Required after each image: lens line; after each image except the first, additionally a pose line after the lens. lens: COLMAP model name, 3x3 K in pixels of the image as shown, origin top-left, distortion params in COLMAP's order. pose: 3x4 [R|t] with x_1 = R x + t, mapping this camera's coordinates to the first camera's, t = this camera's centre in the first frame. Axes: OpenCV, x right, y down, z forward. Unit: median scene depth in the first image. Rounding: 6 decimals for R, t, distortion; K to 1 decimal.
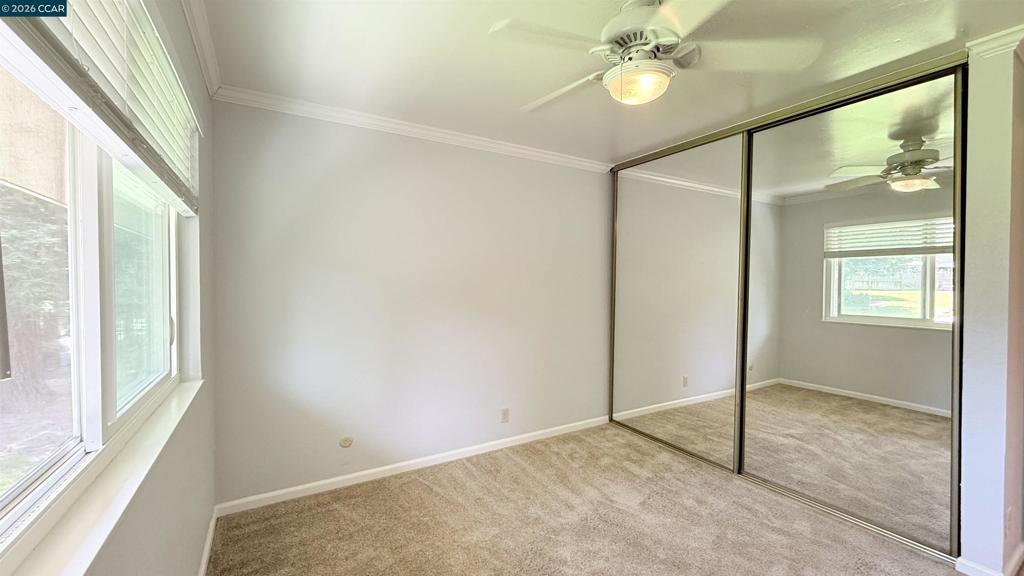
lens RADIAL K [[408.6, 0, 512.0], [0, 408.6, 288.0], [0, 0, 1]] dist [0.000191, -0.000171]
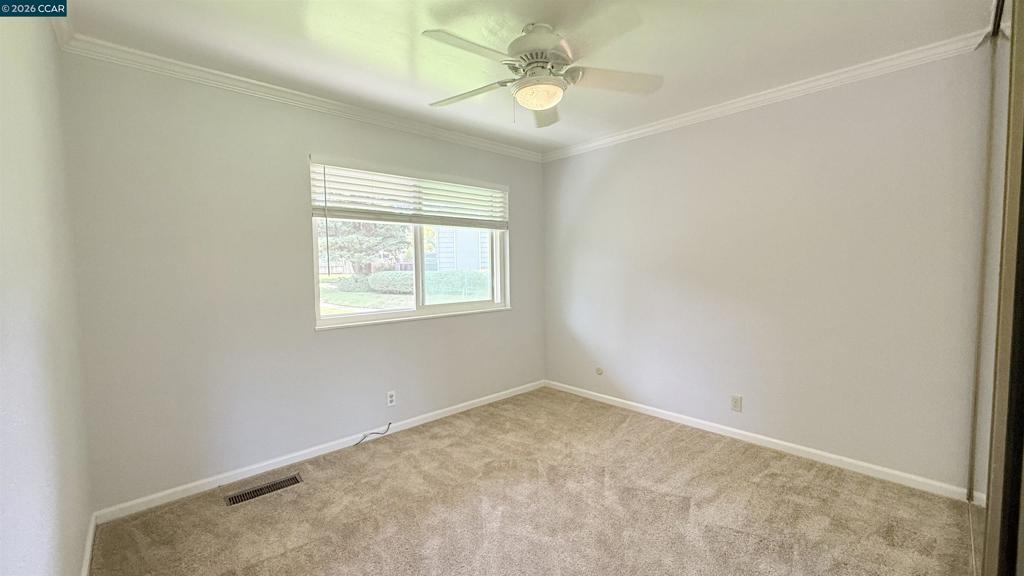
lens RADIAL K [[408.6, 0, 512.0], [0, 408.6, 288.0], [0, 0, 1]] dist [0.000191, -0.000171]
pose [[0.208857, 0.047313, -0.976801, 1.015308], [-0.003853, 0.998861, 0.047557, 0.018440], [0.977939, -0.006170, 0.208801, 0.436642]]
